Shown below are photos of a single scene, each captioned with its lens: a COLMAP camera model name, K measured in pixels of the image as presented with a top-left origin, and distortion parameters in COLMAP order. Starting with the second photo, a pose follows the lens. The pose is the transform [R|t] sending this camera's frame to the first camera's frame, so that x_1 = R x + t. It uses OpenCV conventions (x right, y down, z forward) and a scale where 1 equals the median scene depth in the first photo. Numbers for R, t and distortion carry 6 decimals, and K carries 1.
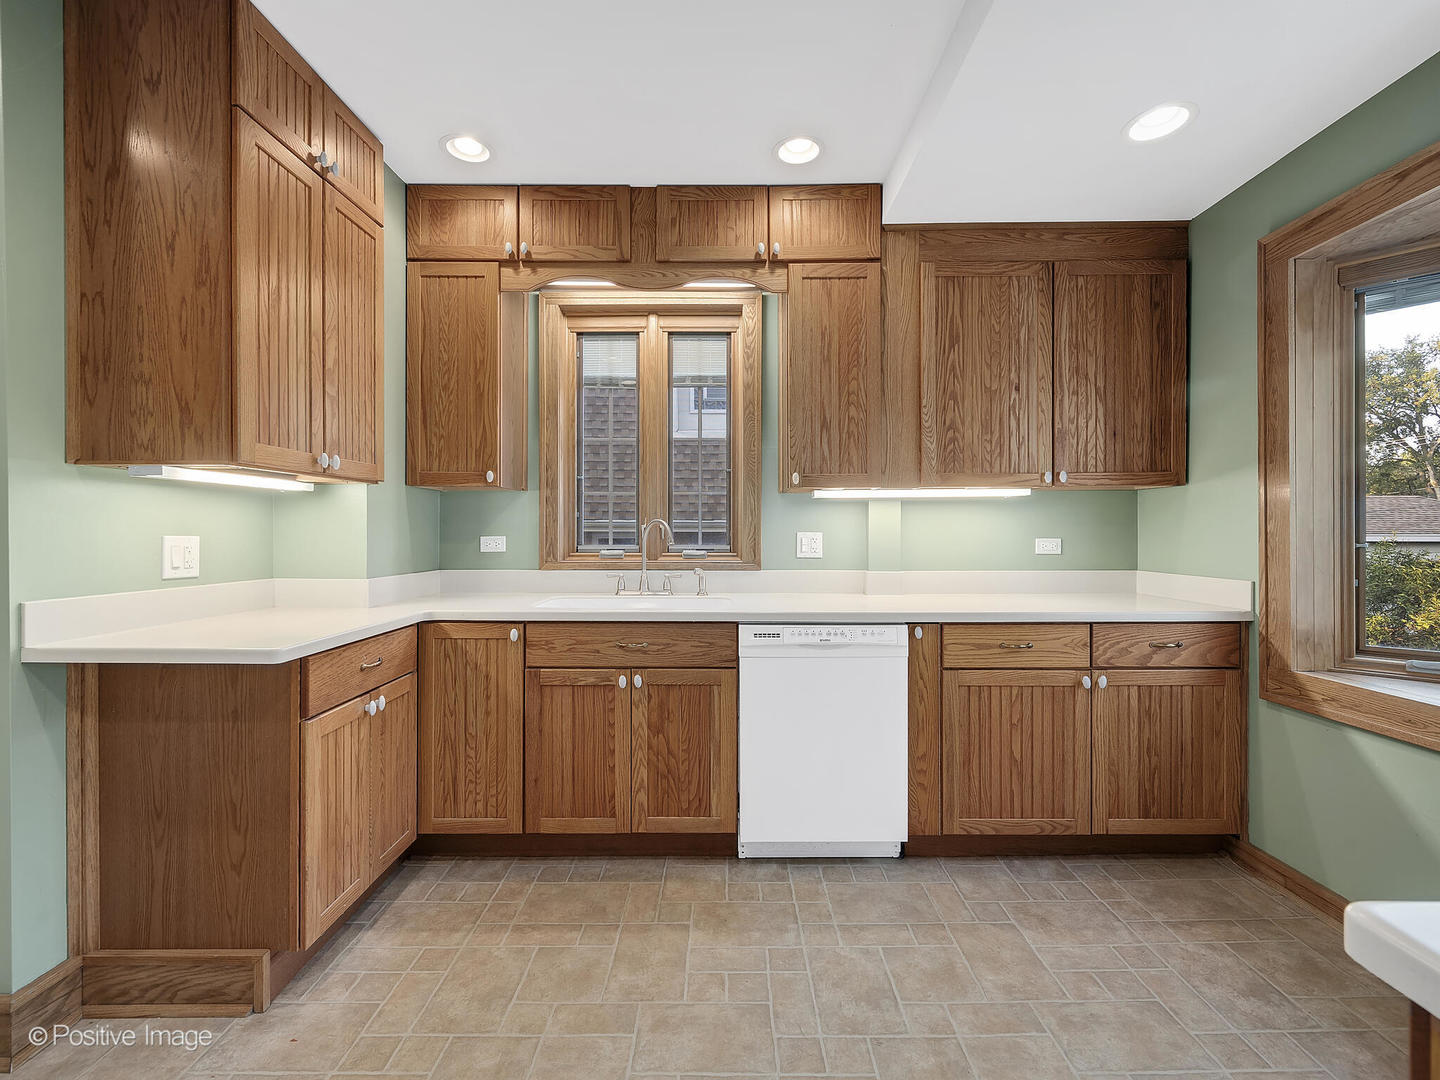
lens RADIAL K [[712.0, 0, 720.0], [0, 712.0, 540.0], [0, 0, 1]] dist [0.000829, -0.000129]
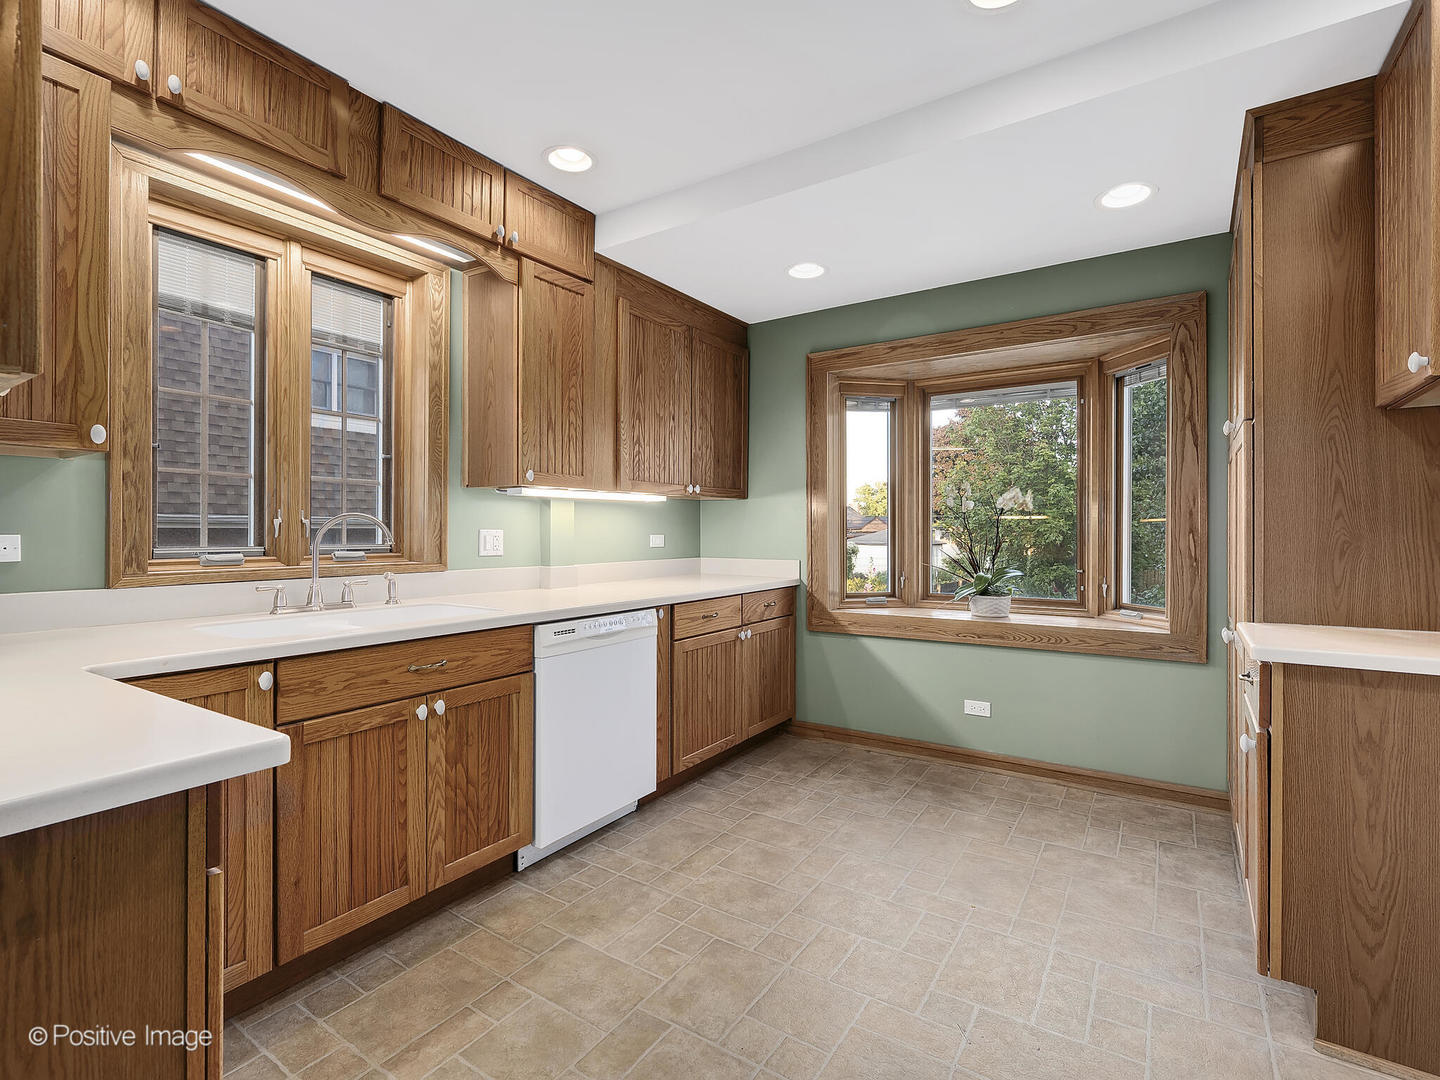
lens RADIAL K [[671.7, 0, 748.0], [0, 671.7, 537.6], [0, 0, 1]] dist [0.000213, -0.000595]
pose [[0.518280, -0.007265, 0.855180, -0.591169], [0.005370, 0.999972, 0.005240, -0.003246], [-0.855194, 0.001876, 0.518304, 0.276583]]
